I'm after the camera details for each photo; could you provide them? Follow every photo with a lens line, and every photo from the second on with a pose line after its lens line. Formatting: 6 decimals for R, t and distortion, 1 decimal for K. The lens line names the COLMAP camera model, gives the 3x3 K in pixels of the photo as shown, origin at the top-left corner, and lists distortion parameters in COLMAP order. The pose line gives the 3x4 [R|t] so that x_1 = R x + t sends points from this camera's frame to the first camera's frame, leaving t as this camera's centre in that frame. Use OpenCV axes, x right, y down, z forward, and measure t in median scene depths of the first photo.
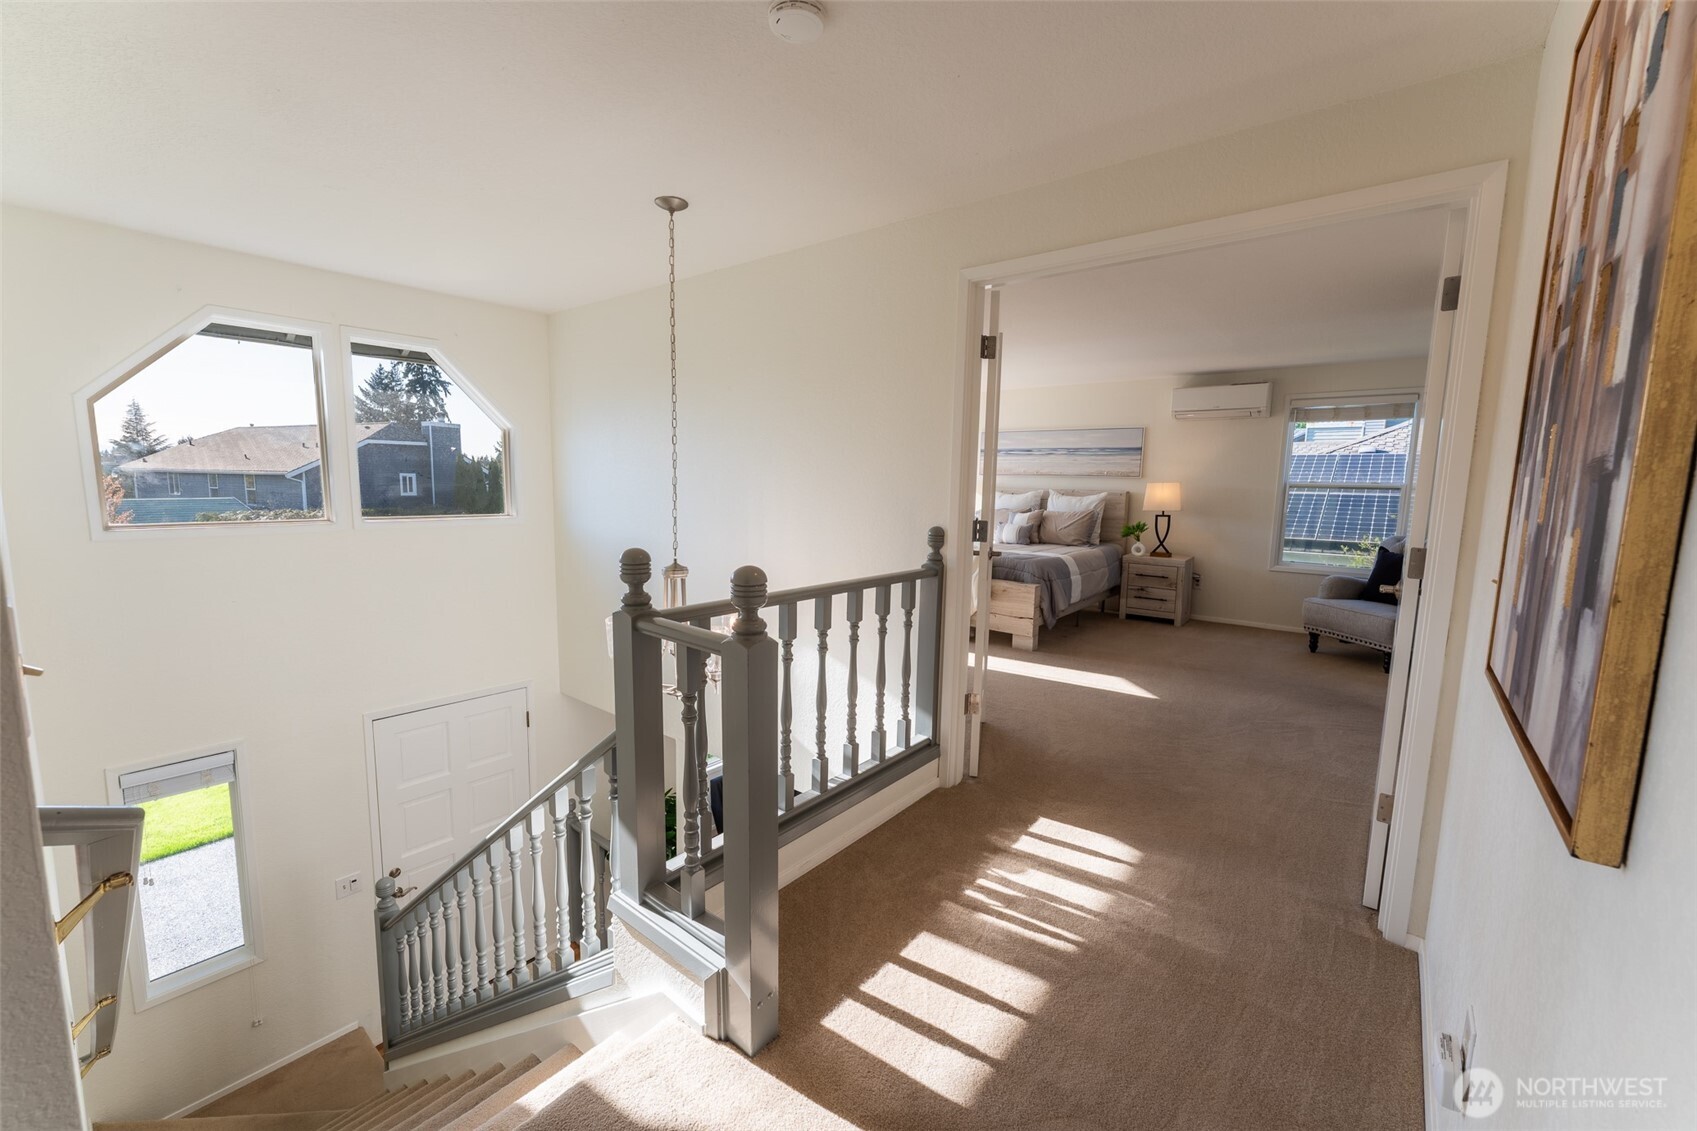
lens RADIAL K [[679.9, 0, 846.7], [0, 679.9, 568.2], [0, 0, 1]] dist [0.001449, -0.000391]
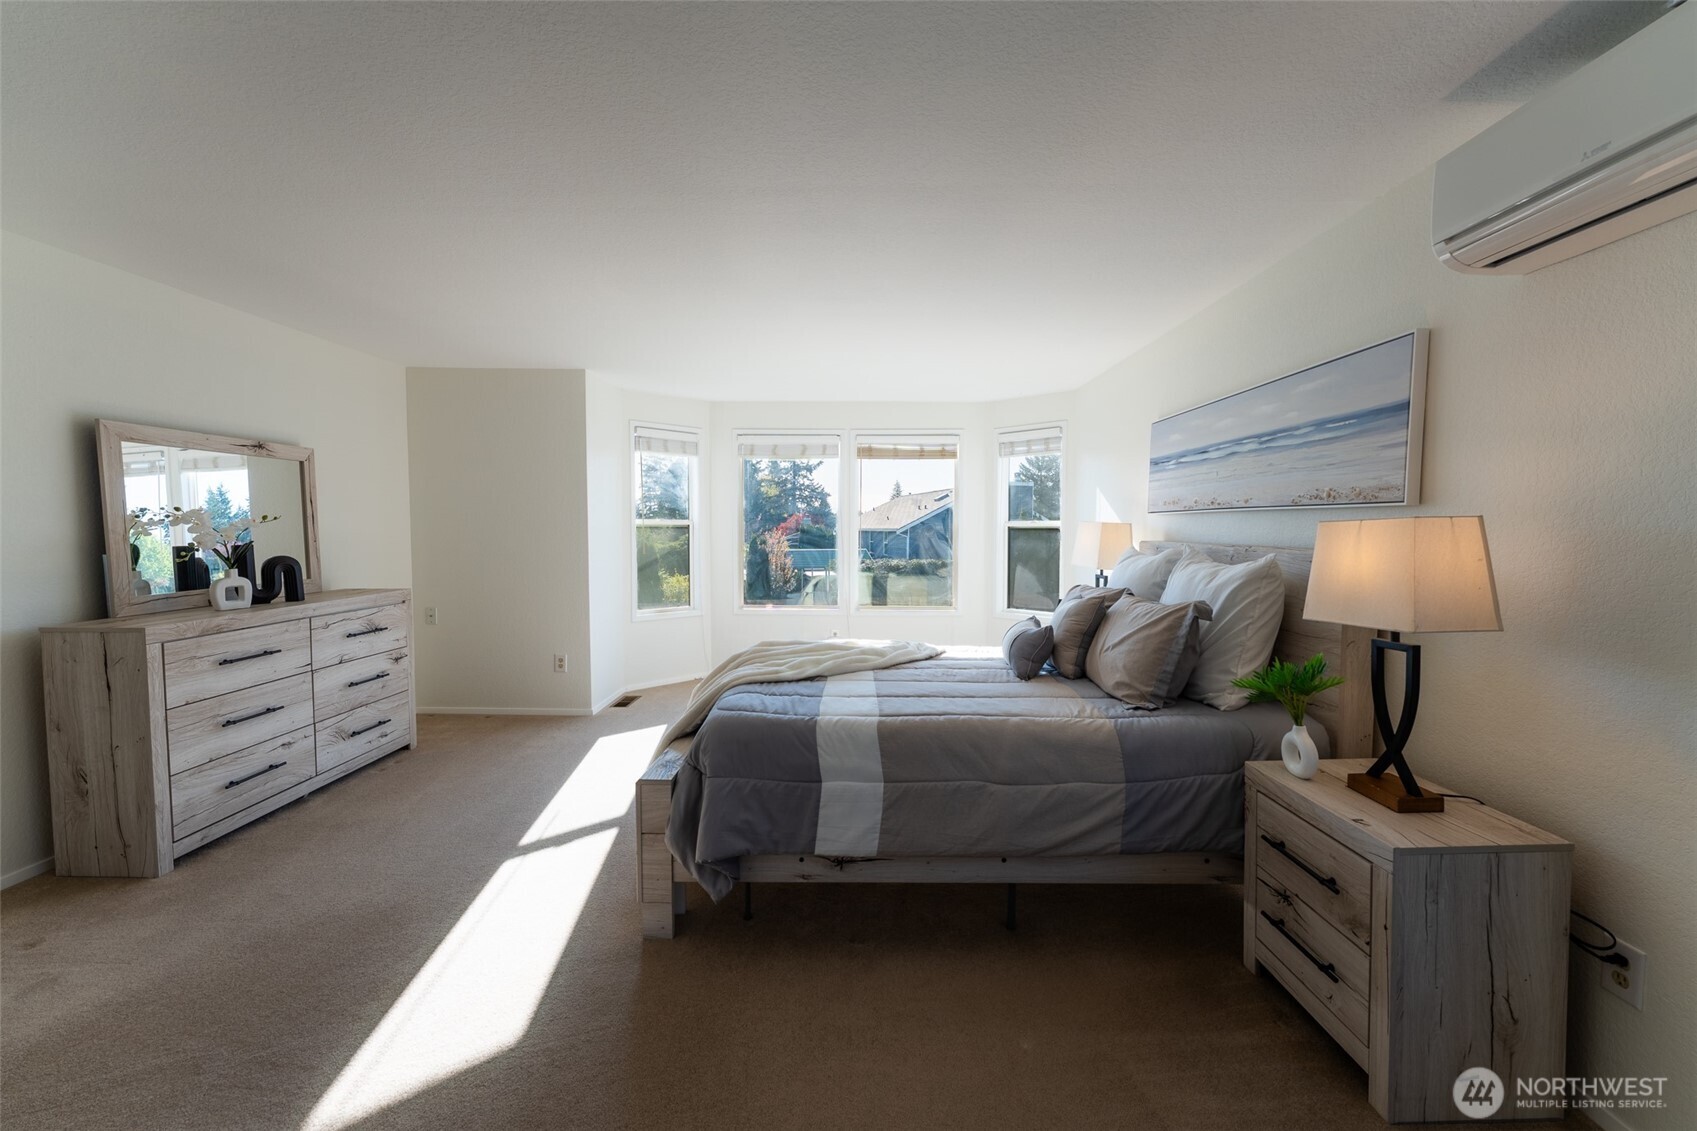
lens RADIAL K [[679.9, 0, 846.4], [0, 679.9, 562.9], [0, 0, 1]] dist [0.001449, -0.000391]
pose [[0.617598, 0.019589, -0.786250, 0.511914], [-0.084455, 0.995561, -0.041535, -0.075313], [0.781947, 0.092055, 0.616511, 0.633717]]
